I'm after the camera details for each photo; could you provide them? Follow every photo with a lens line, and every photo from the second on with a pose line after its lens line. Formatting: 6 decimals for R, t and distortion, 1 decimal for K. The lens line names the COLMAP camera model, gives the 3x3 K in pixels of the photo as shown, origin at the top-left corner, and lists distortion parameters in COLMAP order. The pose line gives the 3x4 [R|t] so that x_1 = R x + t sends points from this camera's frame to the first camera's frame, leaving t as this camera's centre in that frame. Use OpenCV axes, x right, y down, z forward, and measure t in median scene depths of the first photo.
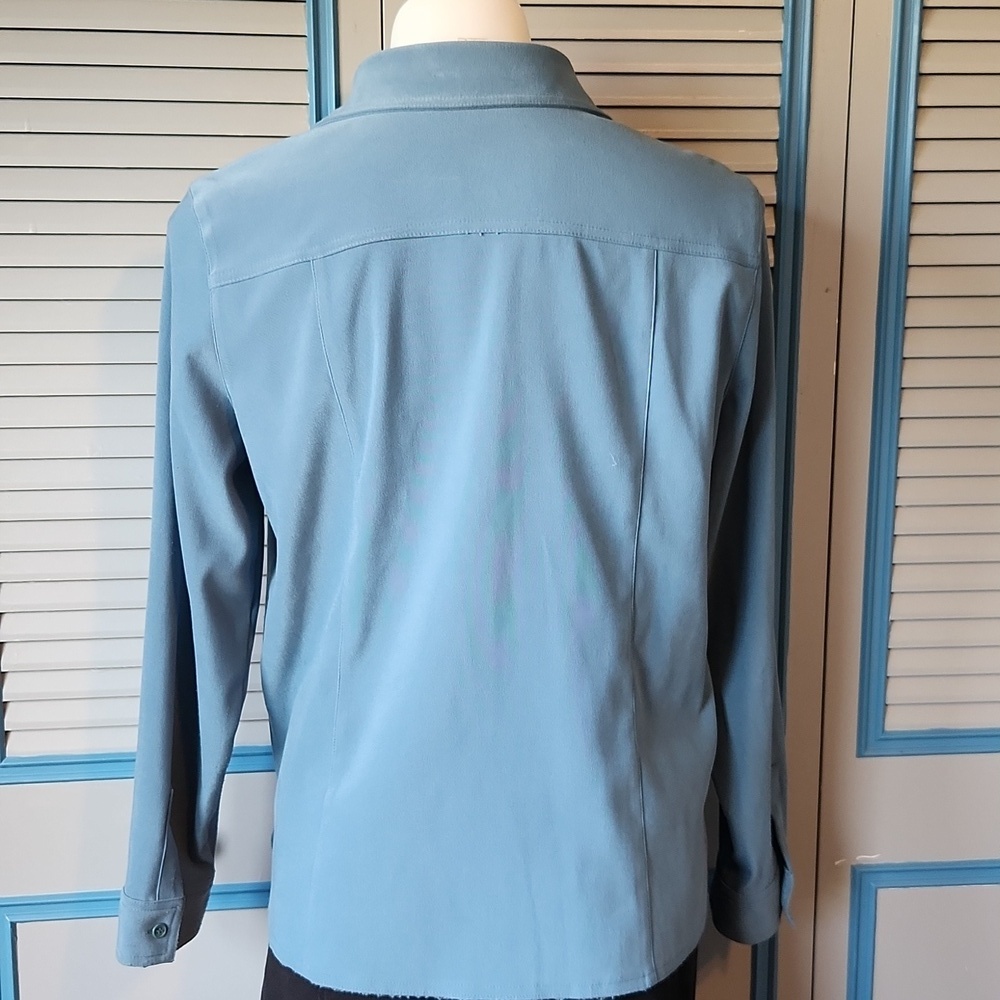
lens RADIAL K [[1492.1, 0, 495.7], [0, 1492.1, 502.3], [0, 0, 1]] dist [0.056116, 0.000000]
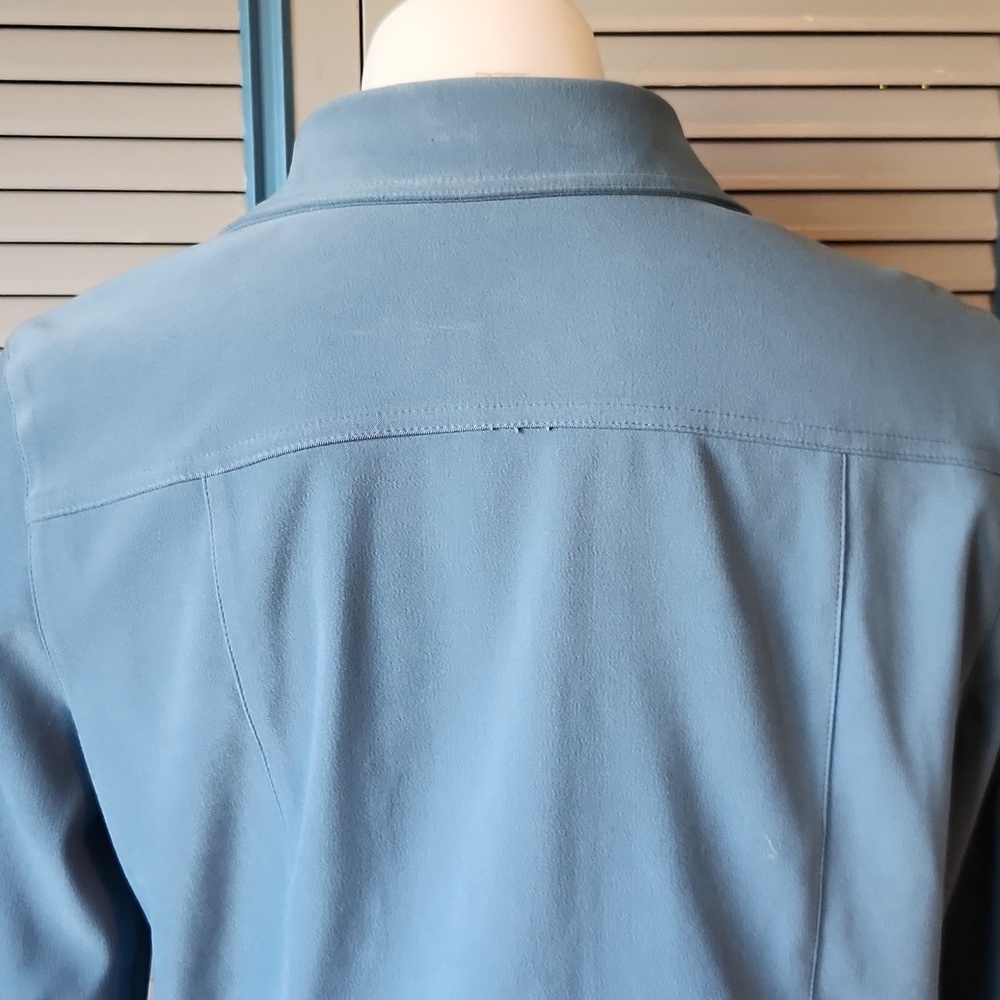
lens RADIAL K [[1492.1, 0, 503.6], [0, 1492.1, 468.4], [0, 0, 1]] dist [0.056116, 0.000000]
pose [[0.999573, -0.003974, -0.028962, 0.000434], [0.001798, 0.997200, -0.074763, -0.120603], [0.029178, 0.074679, 0.996781, 0.451769]]
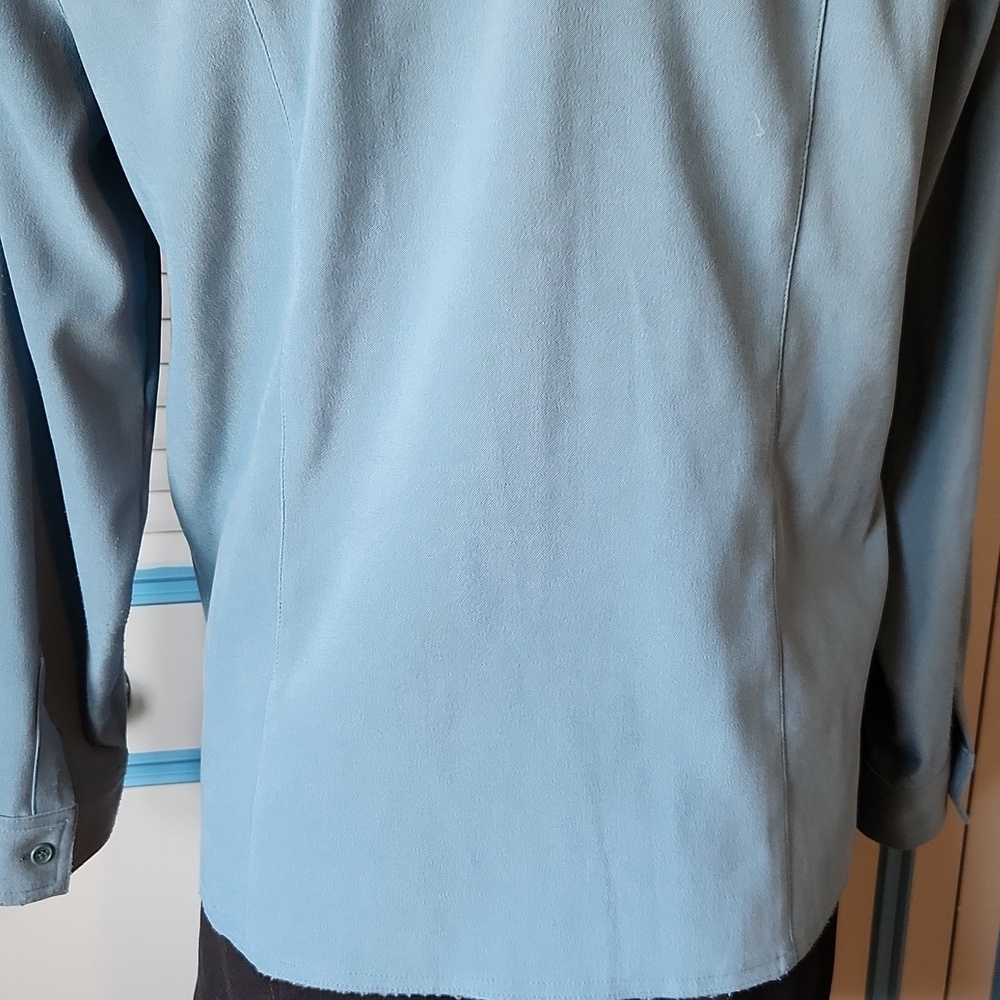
lens RADIAL K [[1492.1, 0, 506.9], [0, 1492.1, 502.6], [0, 0, 1]] dist [0.056116, 0.000000]
pose [[0.999960, -0.008646, -0.002396, -0.013585], [0.008951, 0.979450, 0.201488, -0.004174], [0.000605, -0.201502, 0.979488, 0.424819]]
